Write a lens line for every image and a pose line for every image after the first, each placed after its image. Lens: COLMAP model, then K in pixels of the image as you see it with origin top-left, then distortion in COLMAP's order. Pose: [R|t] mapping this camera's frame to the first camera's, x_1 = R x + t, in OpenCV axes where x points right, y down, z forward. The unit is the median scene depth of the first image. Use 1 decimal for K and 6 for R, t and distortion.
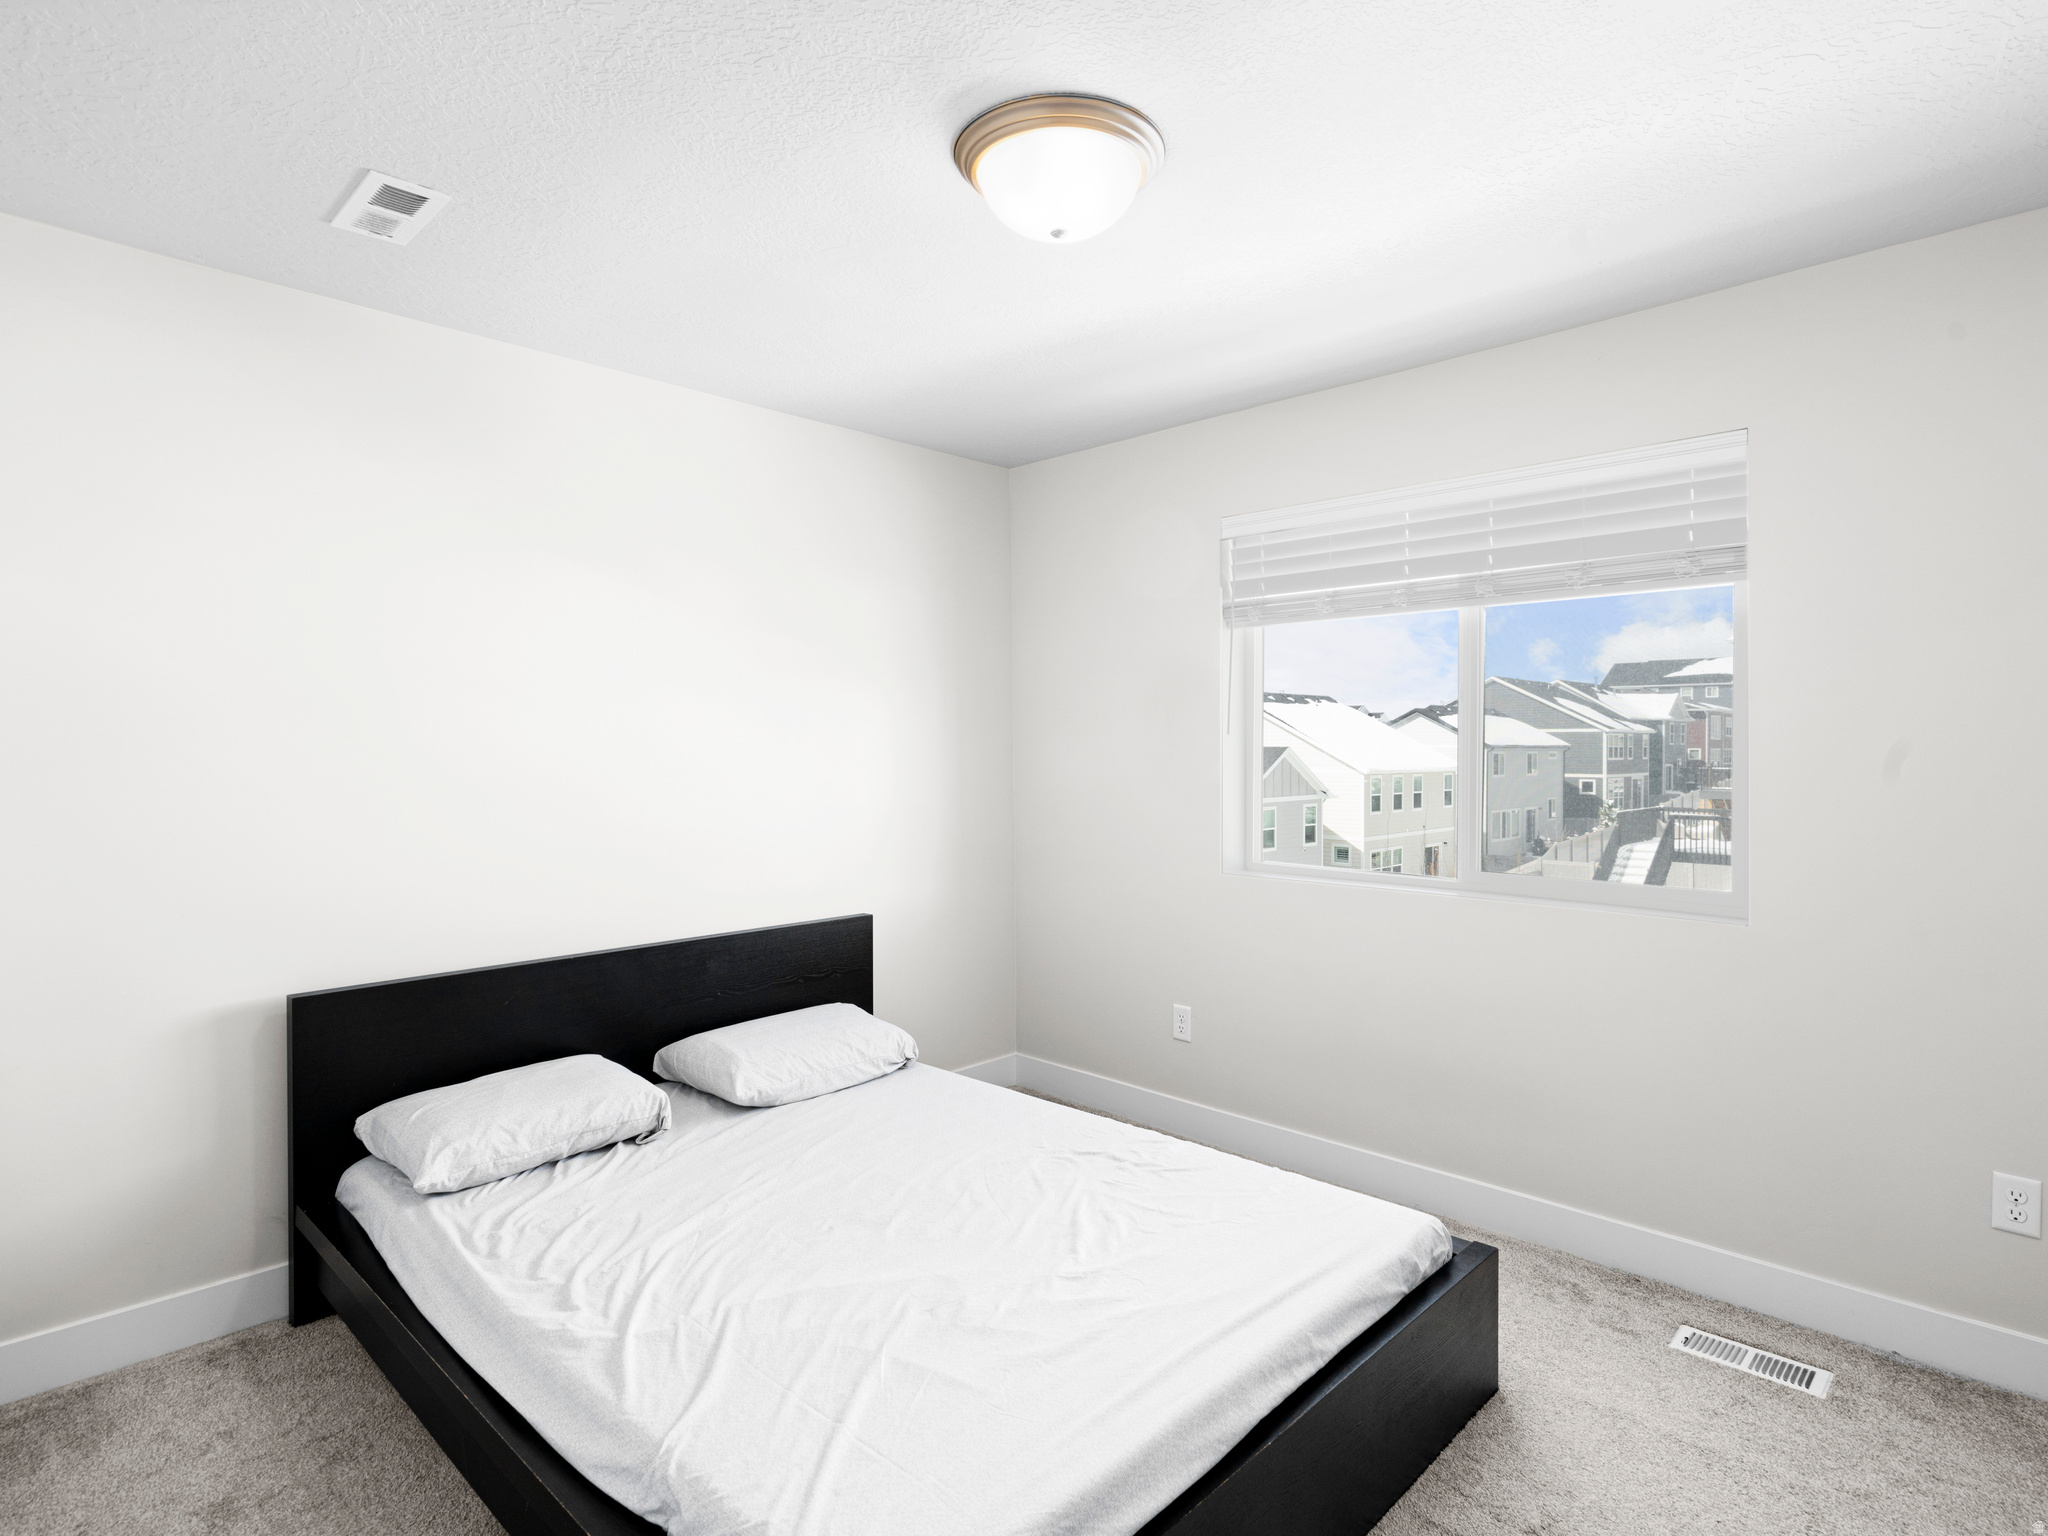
lens RADIAL K [[1091.2, 0, 1024.0], [0, 1091.2, 768.0], [0, 0, 1]] dist [-0.000496, -0.000006]
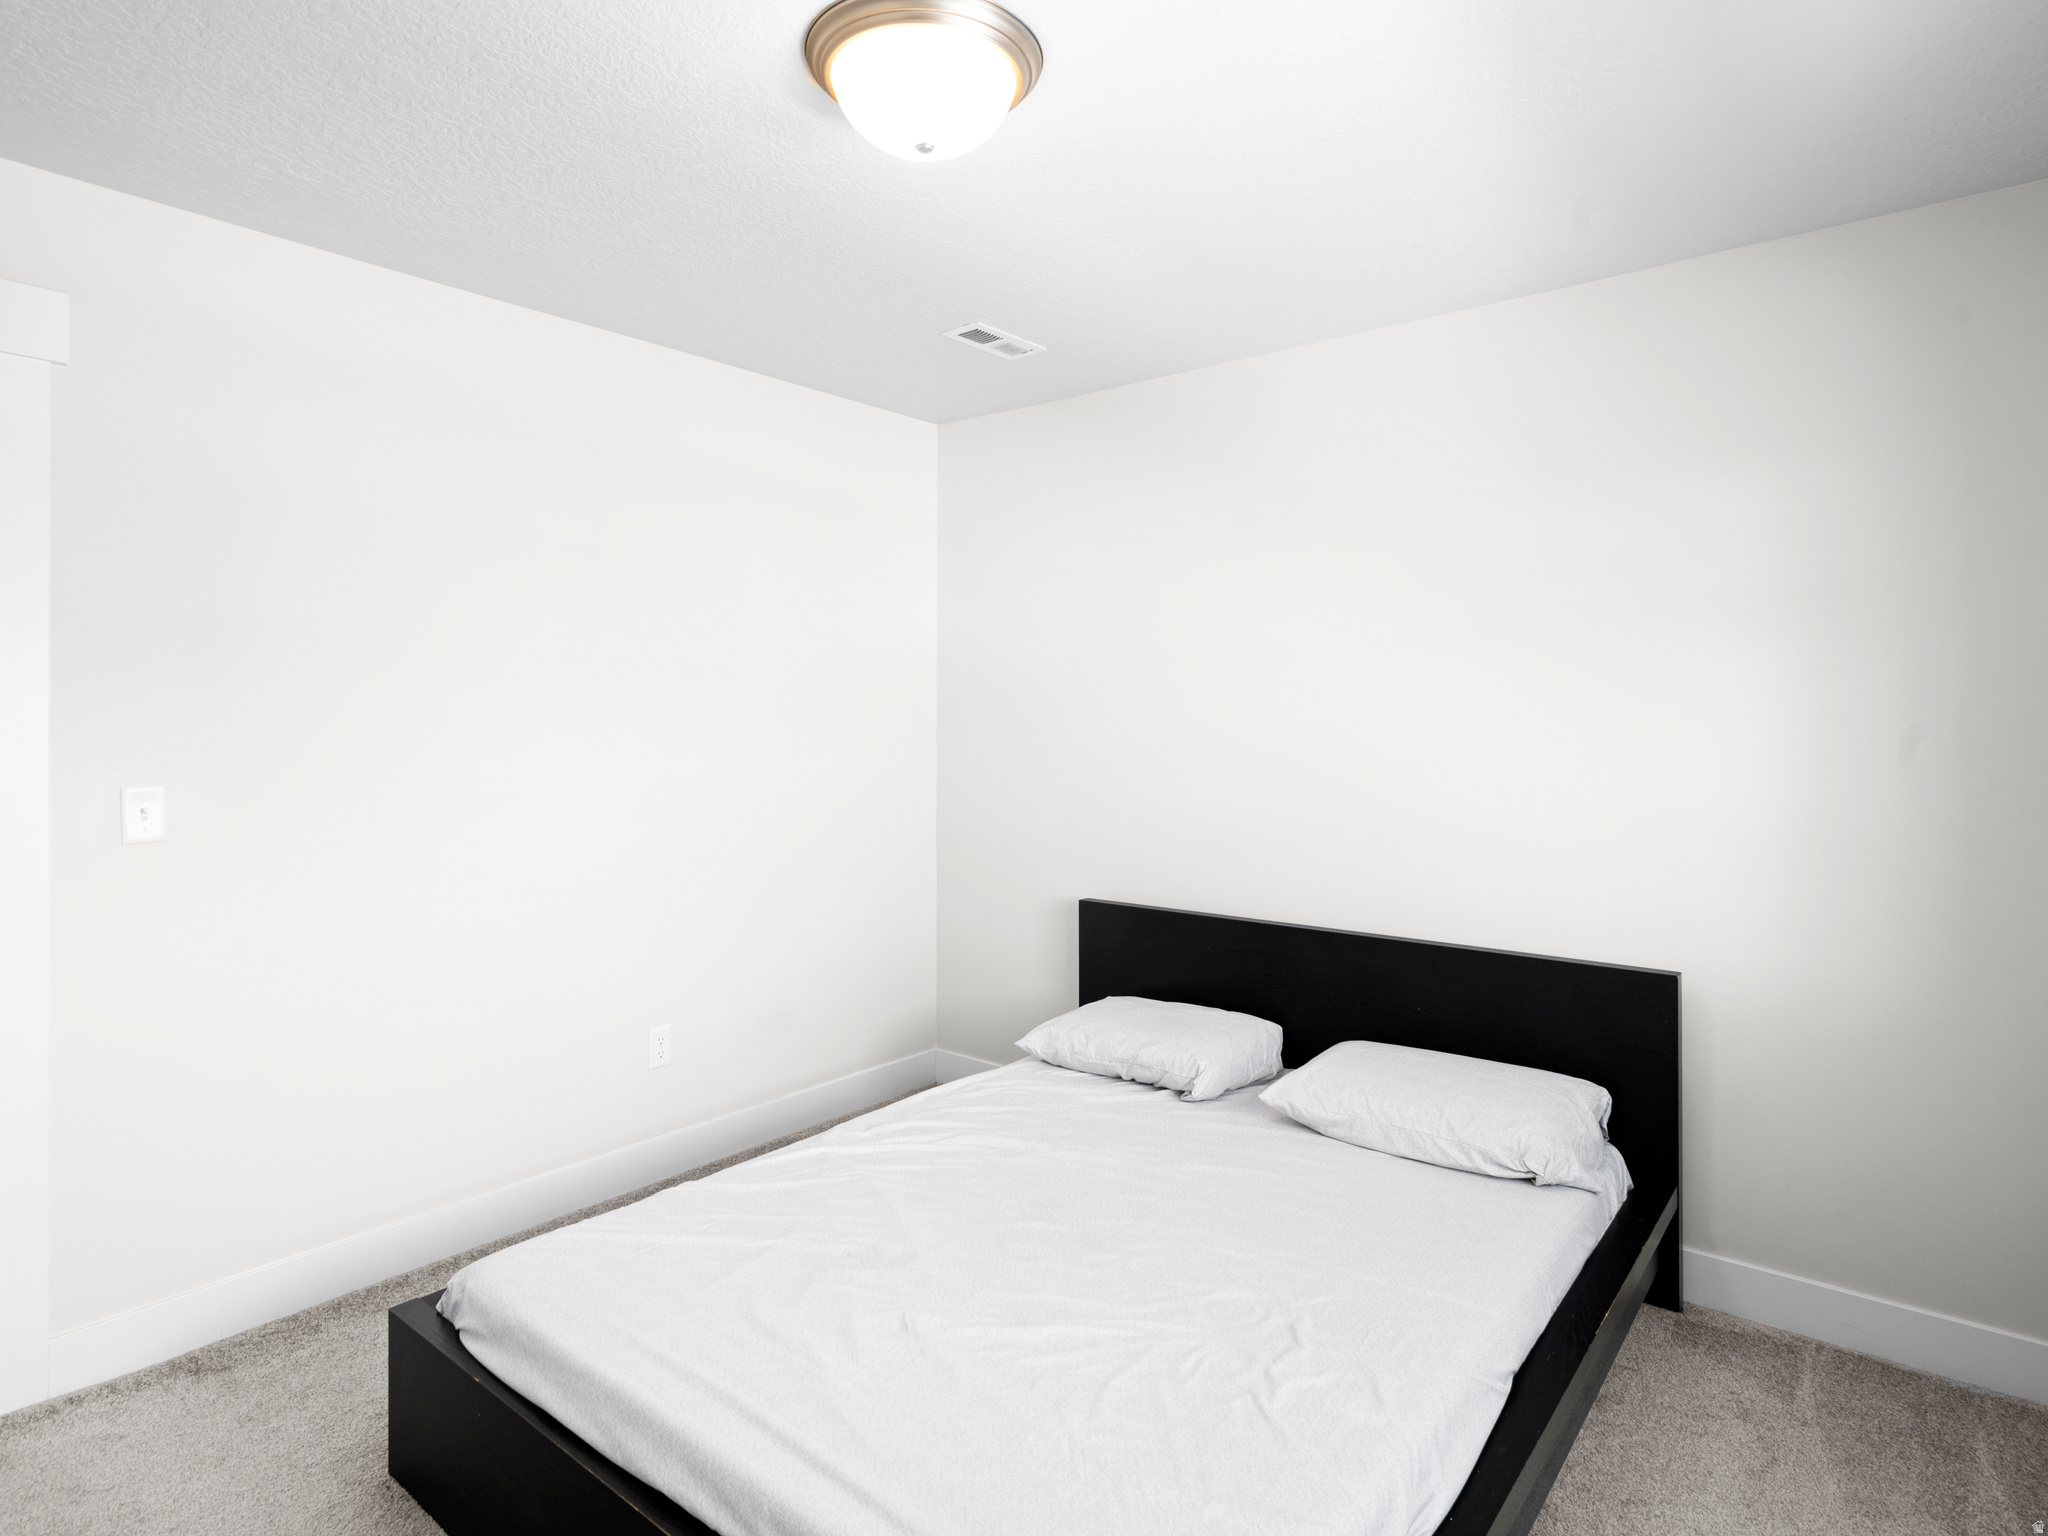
lens RADIAL K [[1124.3, 0, 1019.8], [0, 1124.3, 713.1], [0, 0, 1]] dist [-0.004238, -0.001078]
pose [[0.085327, -0.001719, -0.996352, 0.762792], [-0.021301, 0.999767, -0.003549, -0.020662], [0.996125, 0.021526, 0.085270, 0.799995]]
